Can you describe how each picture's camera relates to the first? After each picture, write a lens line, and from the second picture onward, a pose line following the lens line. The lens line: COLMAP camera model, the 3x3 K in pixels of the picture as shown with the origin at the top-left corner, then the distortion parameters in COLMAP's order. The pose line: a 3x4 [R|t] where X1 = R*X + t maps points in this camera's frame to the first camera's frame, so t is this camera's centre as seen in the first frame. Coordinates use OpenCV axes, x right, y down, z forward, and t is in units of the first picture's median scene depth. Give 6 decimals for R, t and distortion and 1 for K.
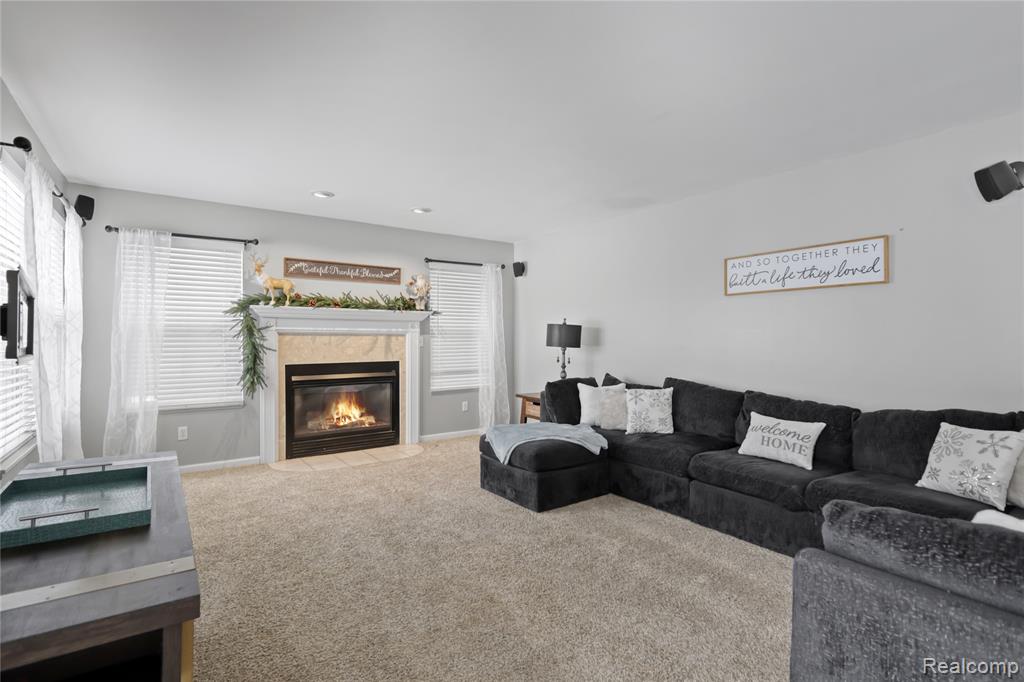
lens RADIAL K [[500.6, 0, 516.8], [0, 500.6, 337.4], [0, 0, 1]] dist [0.005544, -0.001258]
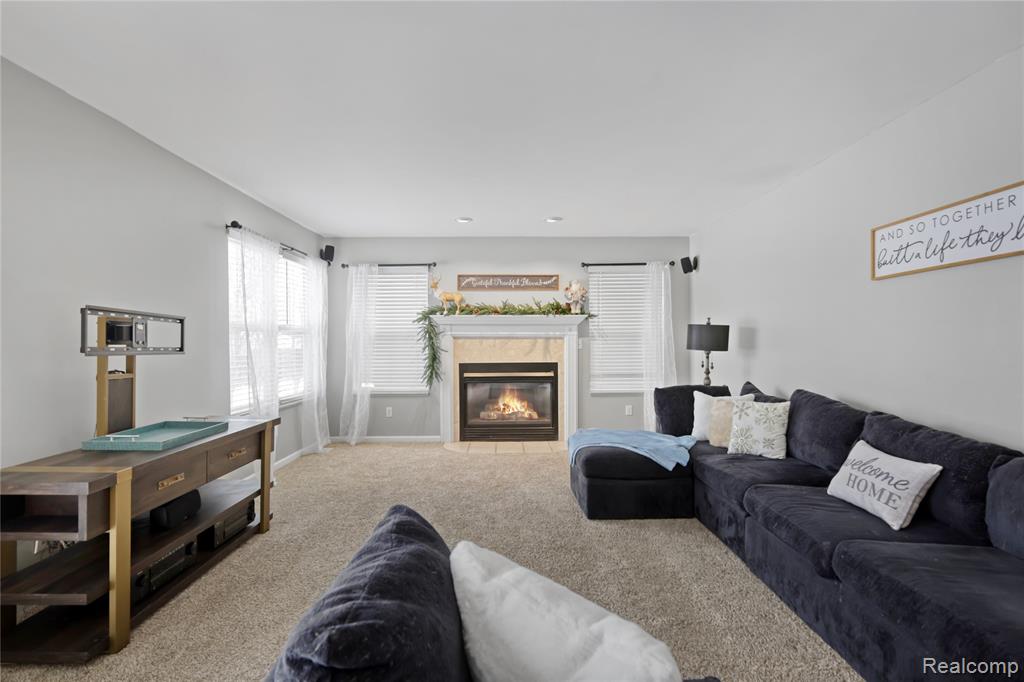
lens RADIAL K [[500.6, 0, 505.6], [0, 500.6, 344.1], [0, 0, 1]] dist [0.005544, -0.001258]
pose [[0.813967, -0.000747, -0.580910, 0.403918], [0.004476, 0.999978, 0.004987, 0.003460], [0.580893, -0.006660, 0.813952, 0.098086]]
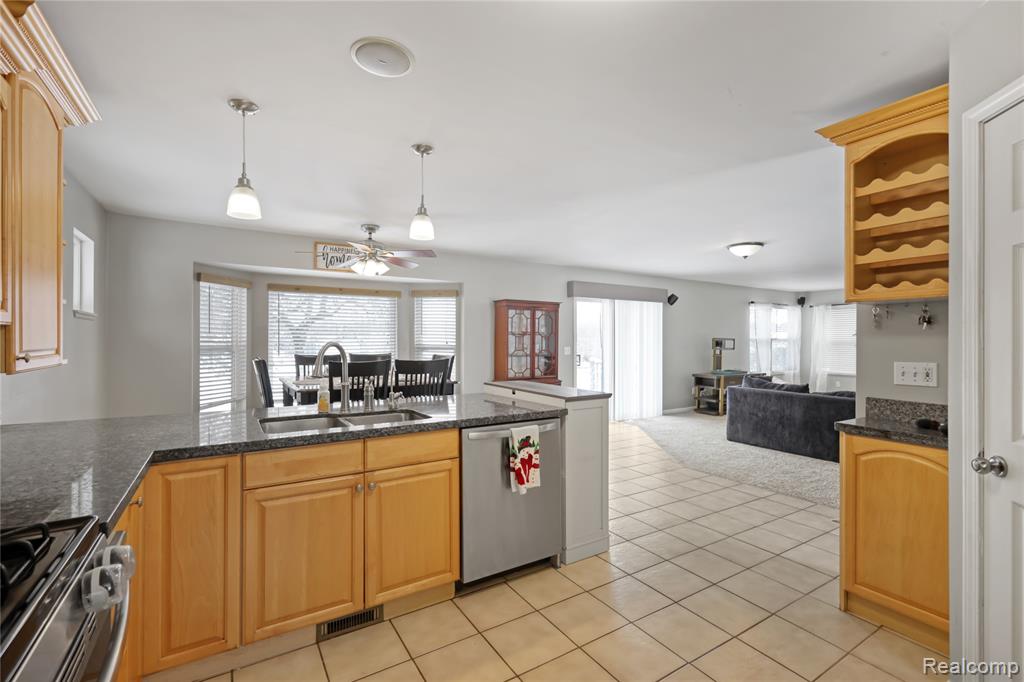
lens RADIAL K [[451.1, 0, 509.6], [0, 451.1, 343.6], [0, 0, 1]] dist [0.004582, 0.000262]
pose [[-0.067599, -0.002176, -0.997710, 1.812537], [0.000313, 0.999998, -0.002202, -0.006089], [0.997713, -0.000461, -0.067598, -0.500726]]
